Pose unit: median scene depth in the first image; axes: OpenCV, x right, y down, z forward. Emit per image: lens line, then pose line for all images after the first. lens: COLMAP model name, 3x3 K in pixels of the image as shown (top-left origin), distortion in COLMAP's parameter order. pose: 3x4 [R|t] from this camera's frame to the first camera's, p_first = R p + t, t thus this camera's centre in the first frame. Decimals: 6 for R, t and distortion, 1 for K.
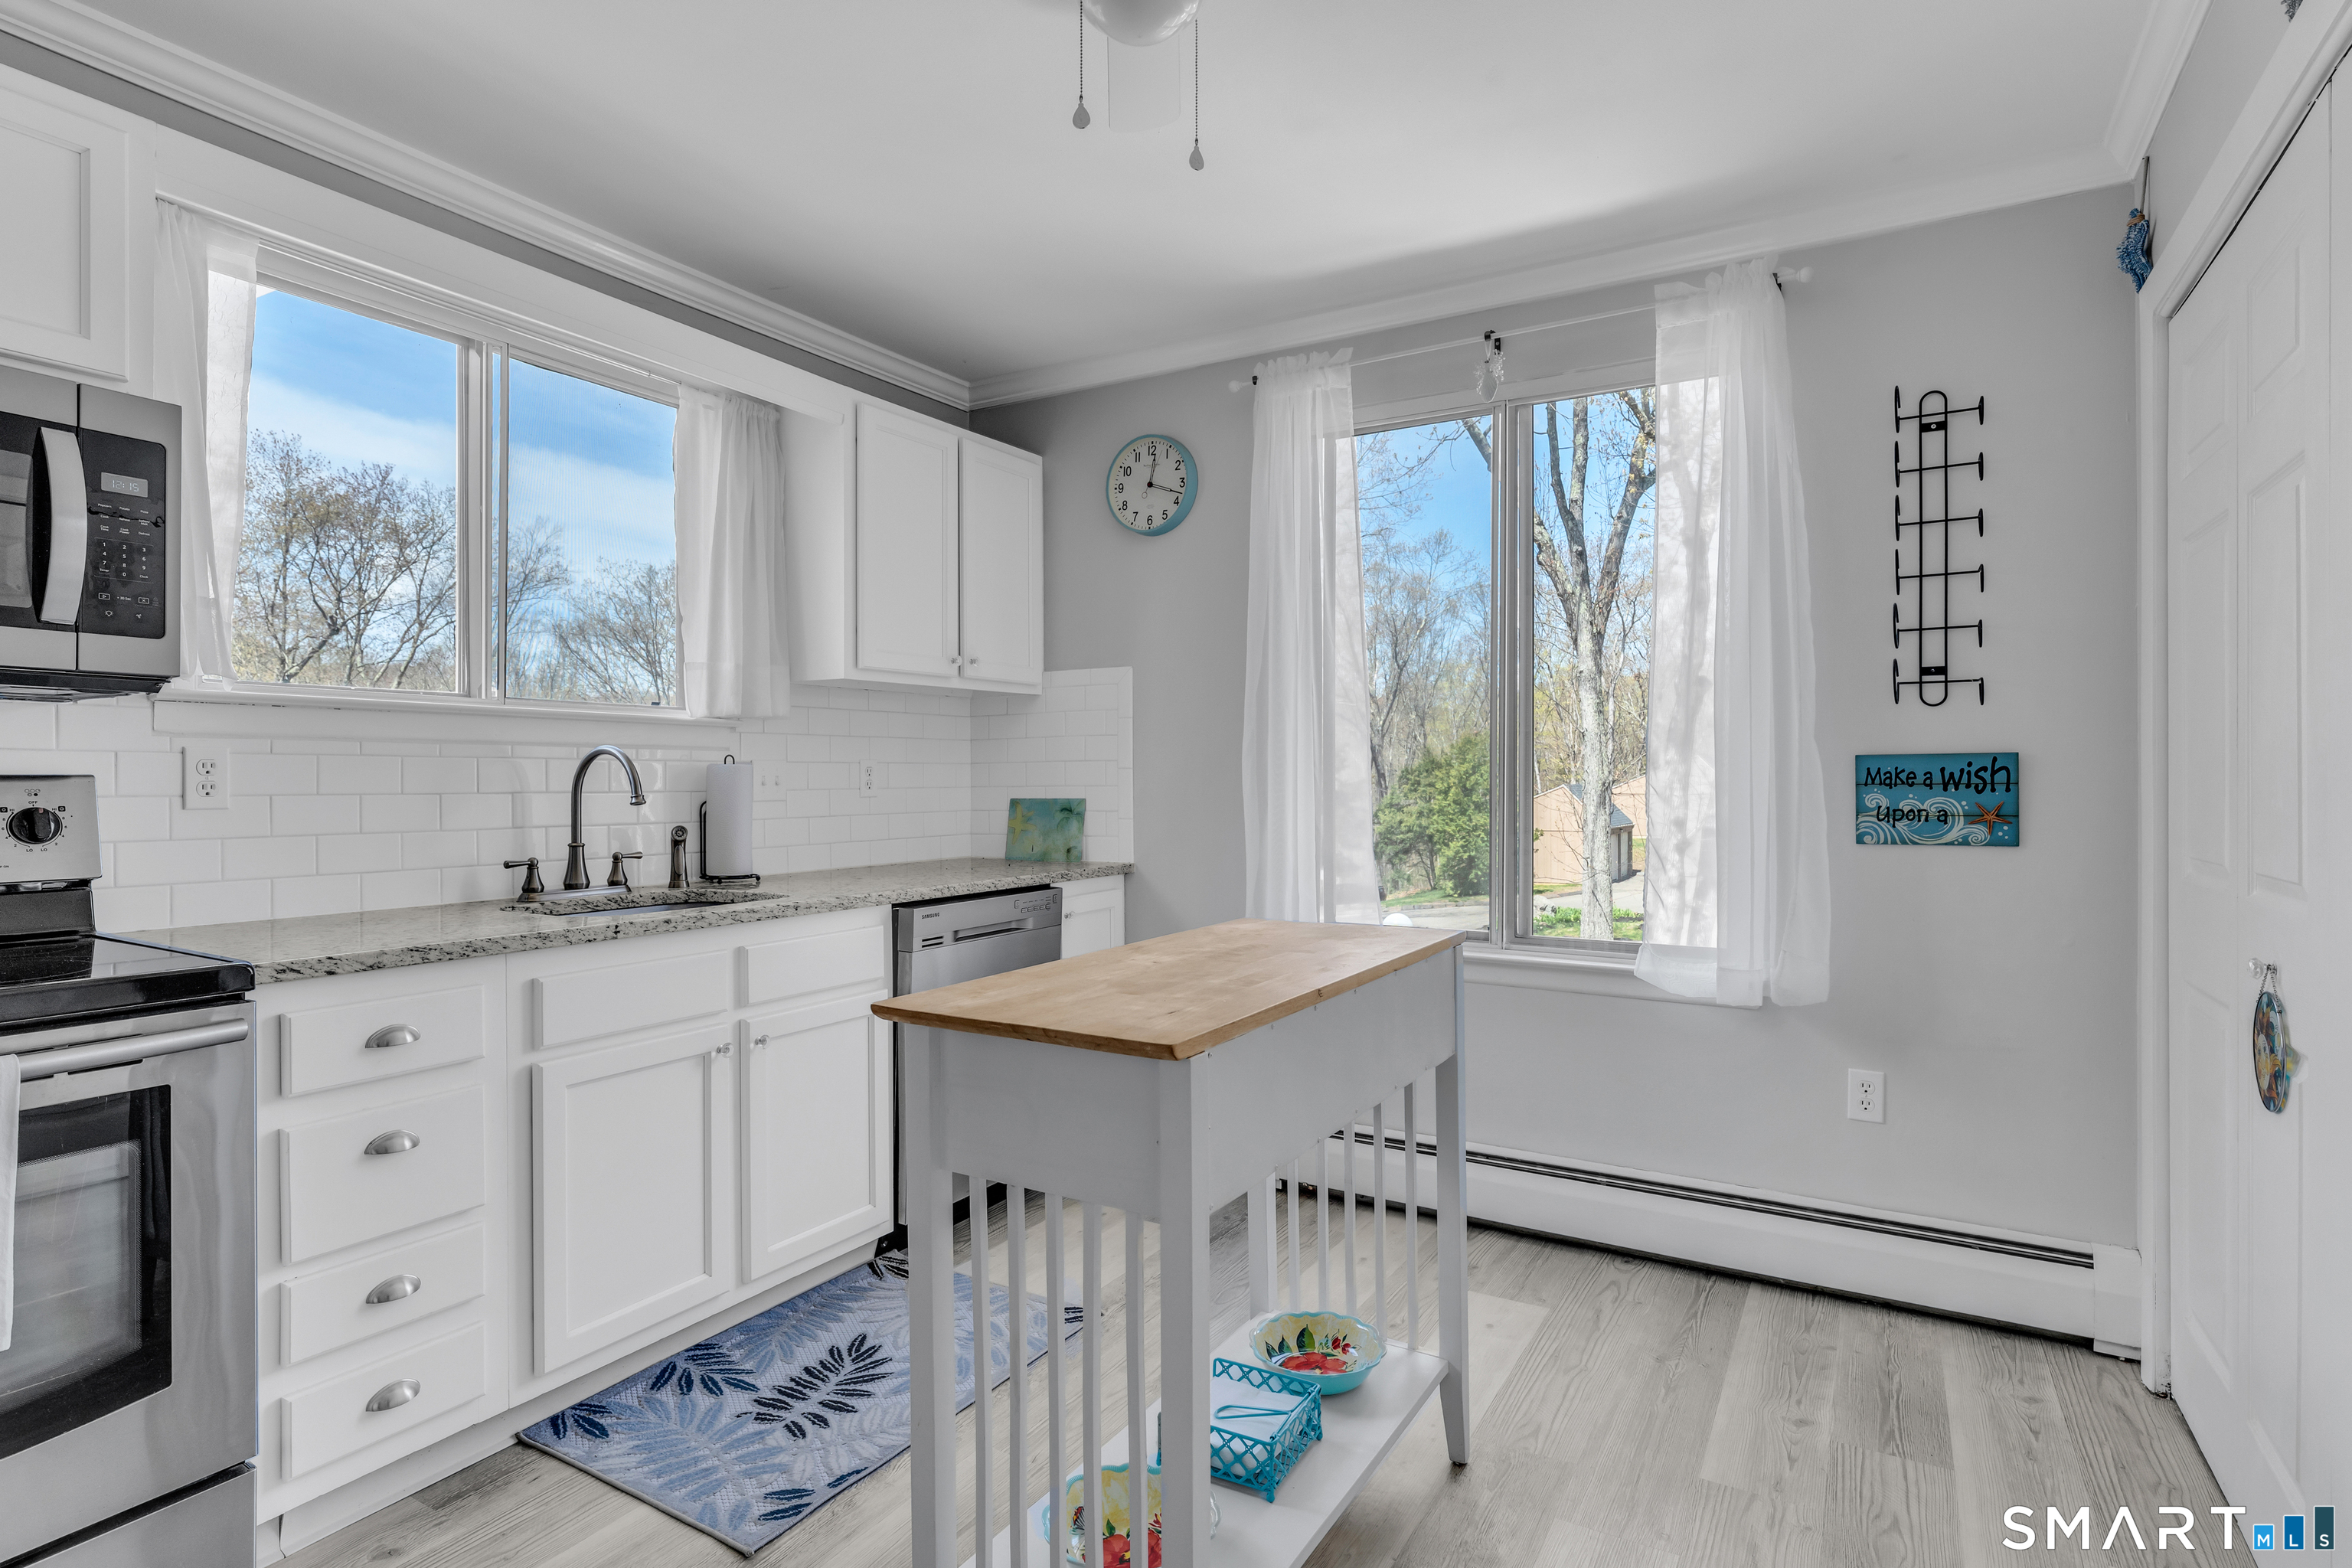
lens RADIAL K [[1183.1, 0, 1169.5], [0, 1183.1, 773.0], [0, 0, 1]] dist [0.001175, 0.000145]
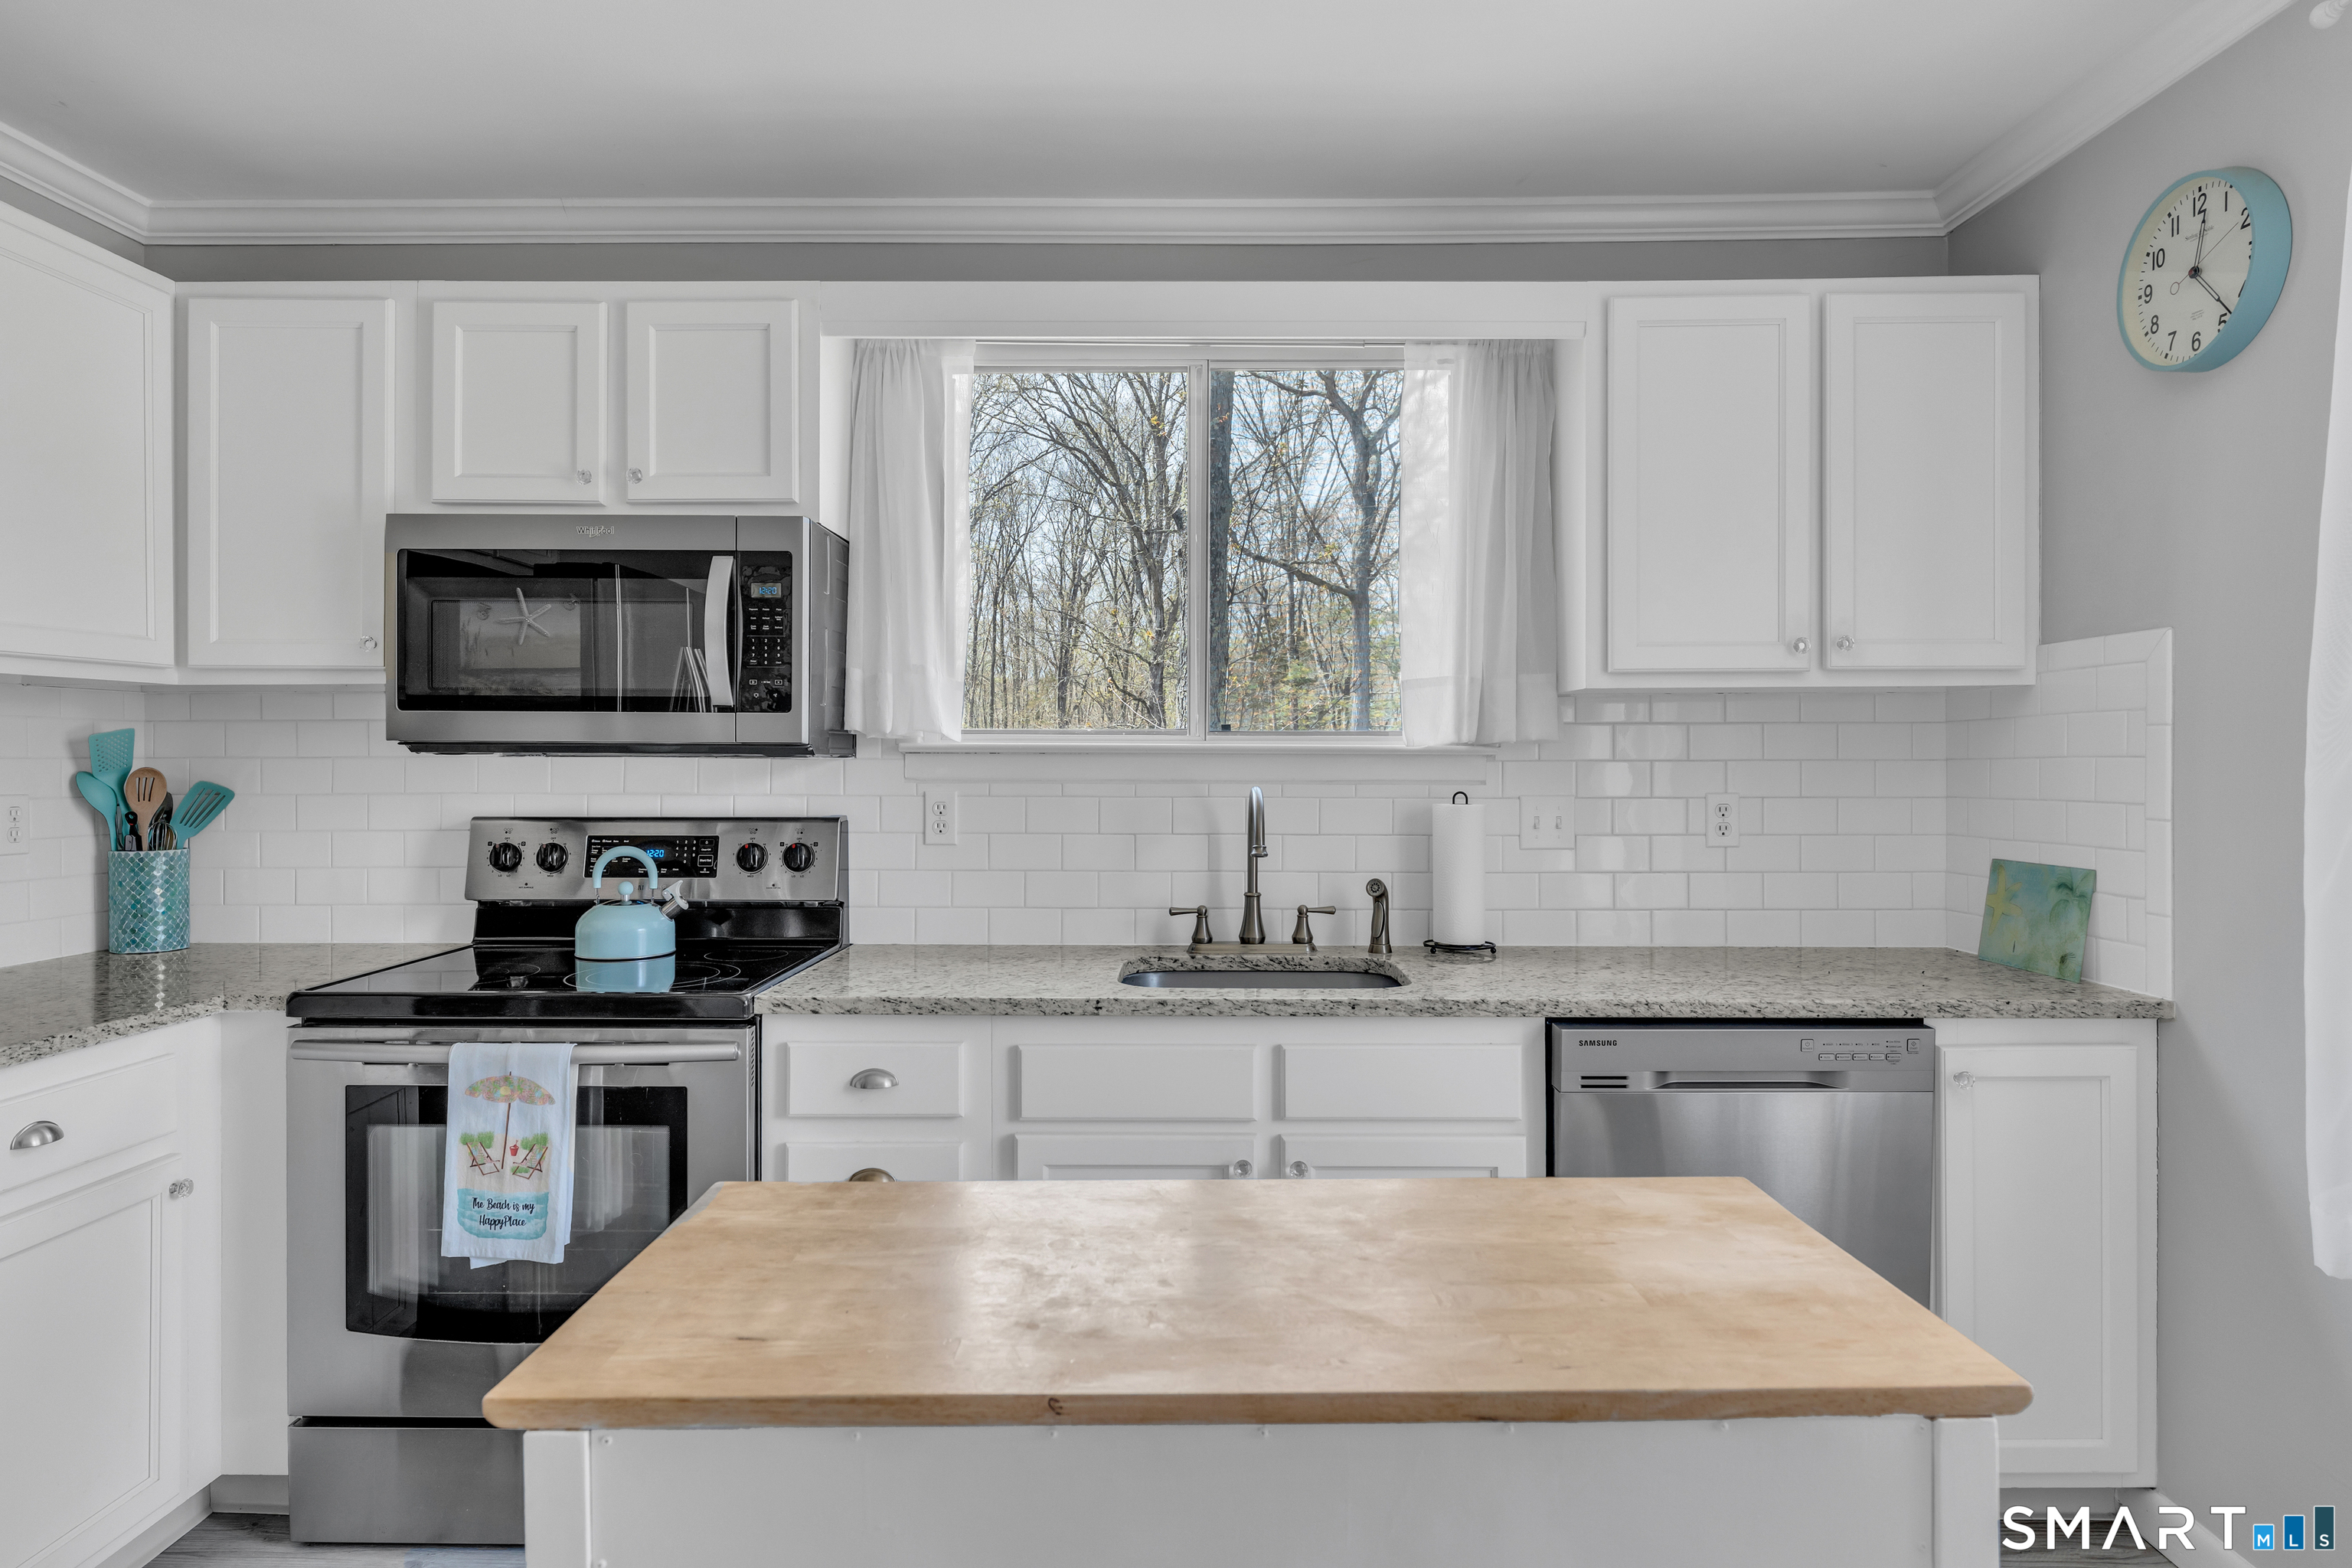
lens RADIAL K [[1350.6, 0, 1180.0], [0, 1350.6, 765.9], [0, 0, 1]] dist [-0.000956, 0.001725]
pose [[0.507663, 0.006618, -0.861530, 0.345871], [0.001492, 0.999962, 0.008561, -0.044909], [0.861554, -0.005632, 0.507634, 0.413716]]
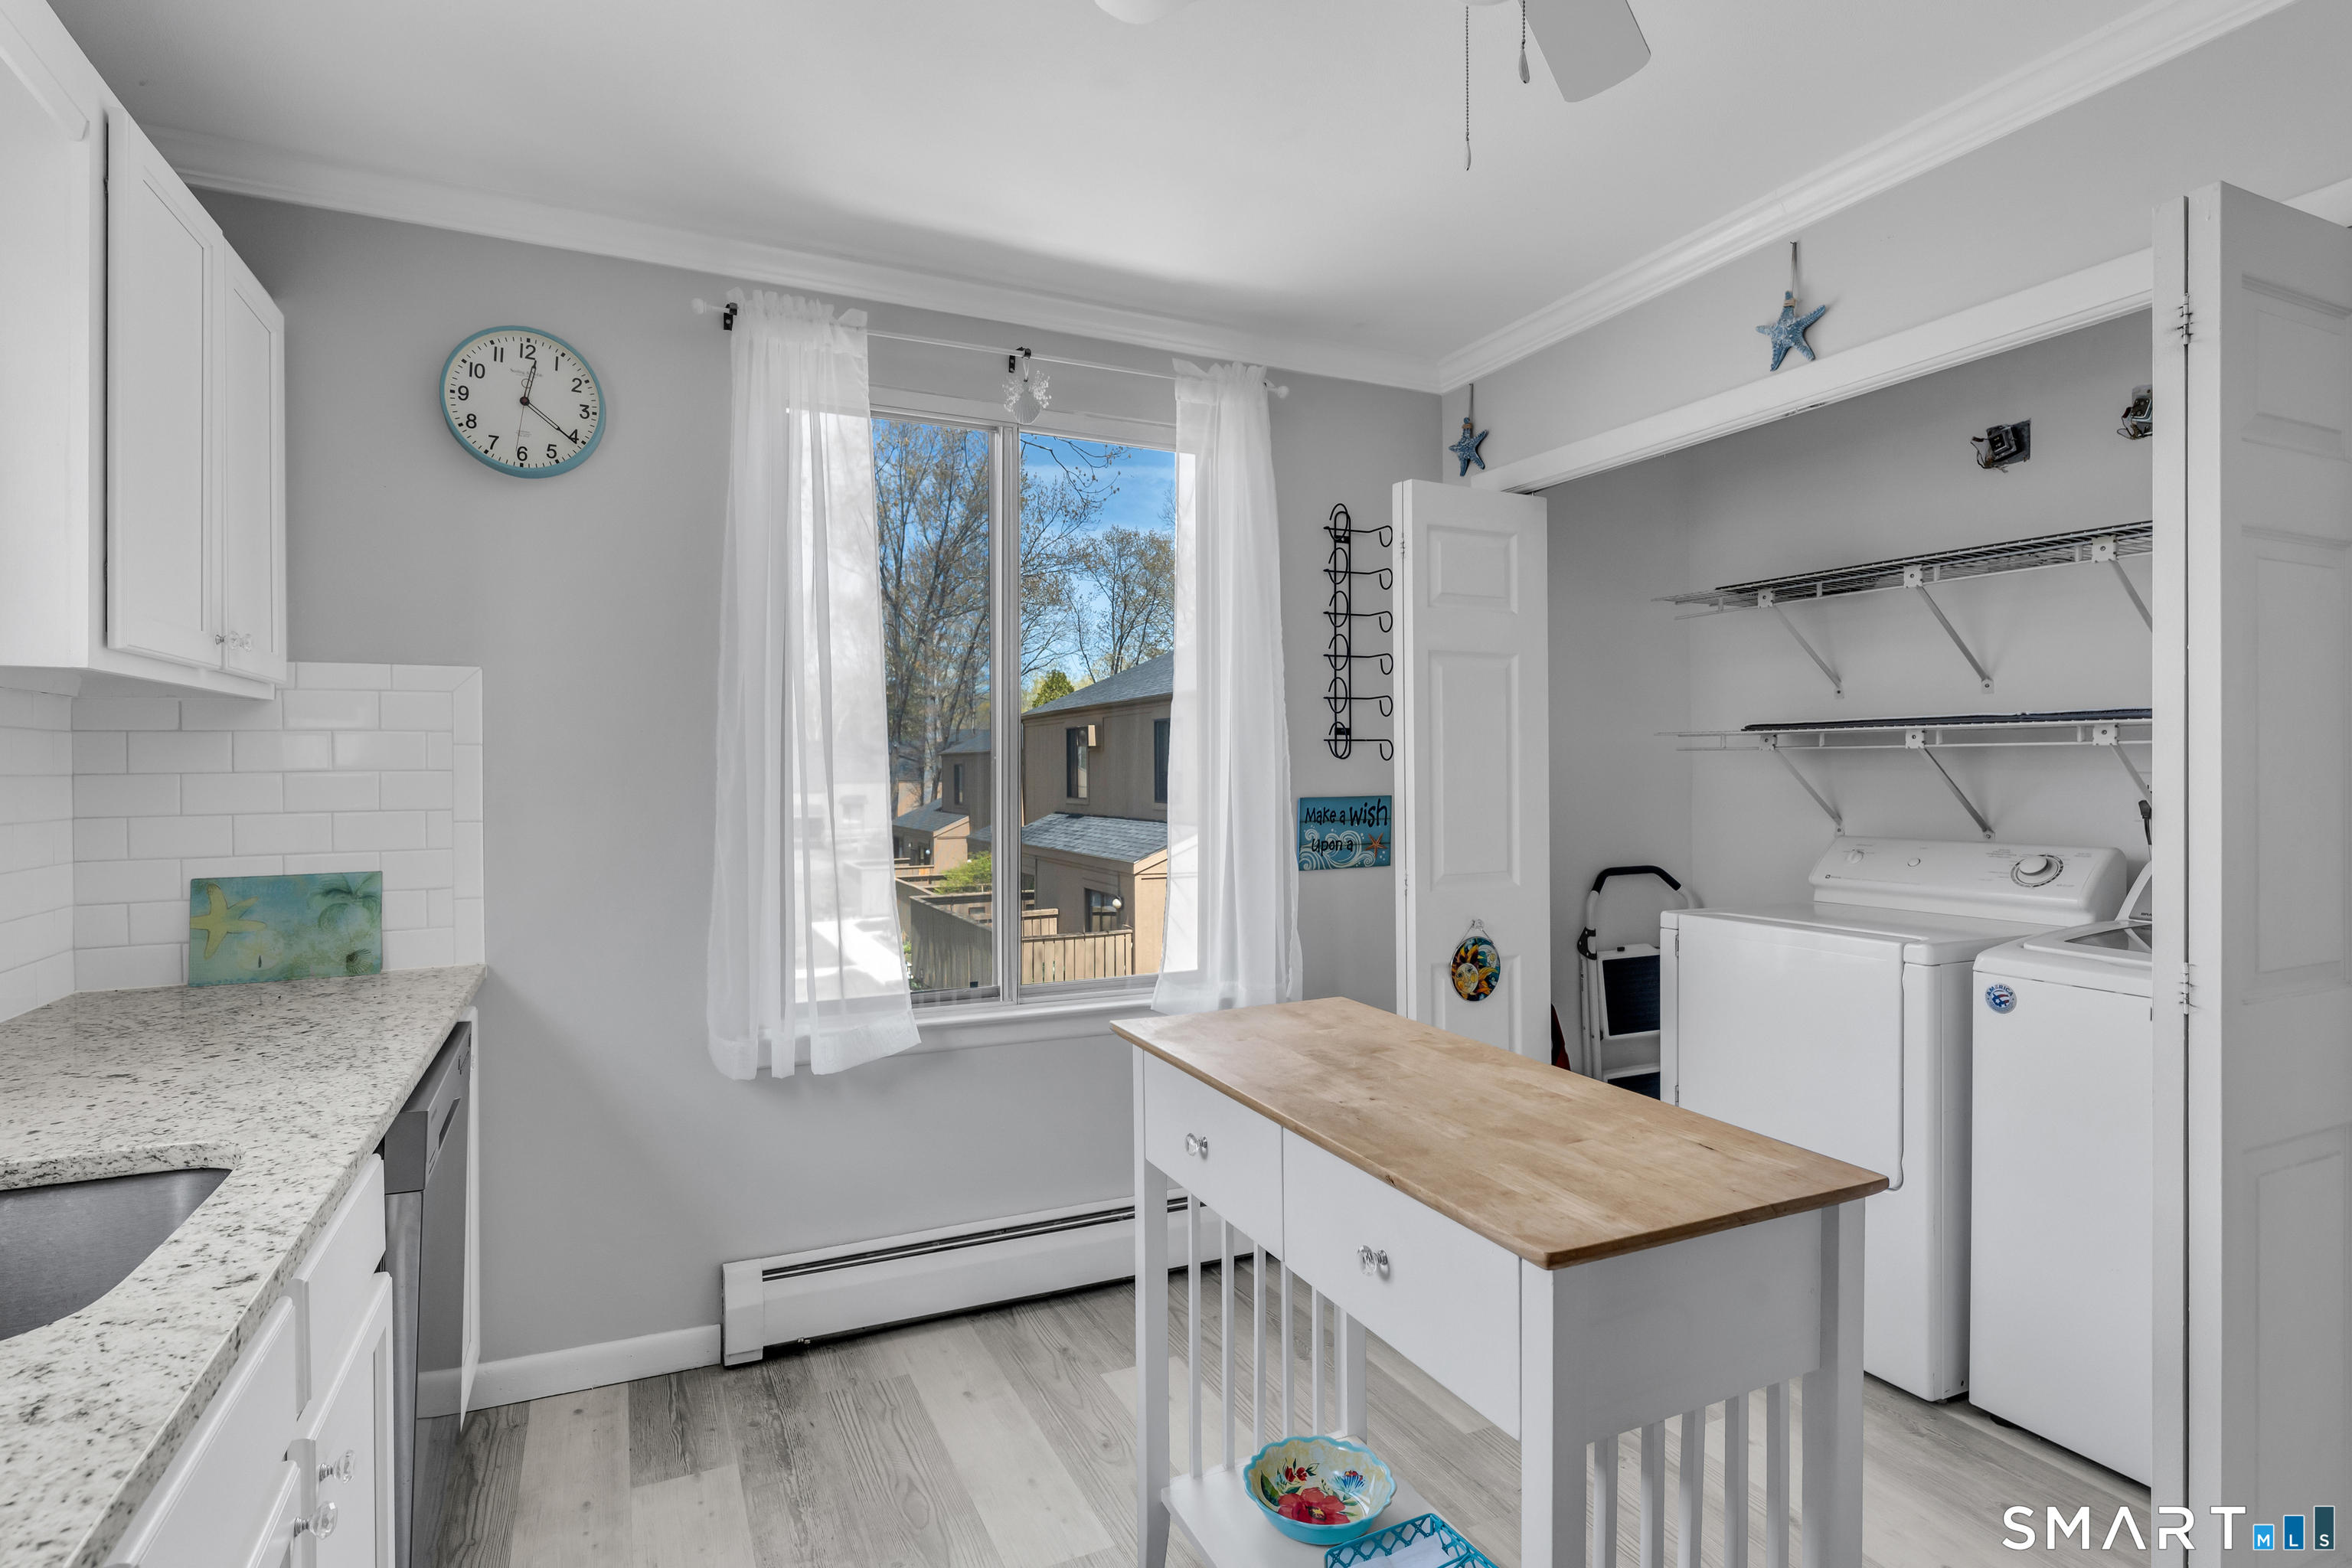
lens RADIAL K [[1183.1, 0, 1169.5], [0, 1183.1, 773.0], [0, 0, 1]] dist [0.001175, 0.000145]
pose [[0.563831, -0.002181, 0.825887, -0.475364], [0.002521, 0.999996, 0.000919, -0.040141], [-0.825886, 0.001564, 0.563835, 0.407231]]
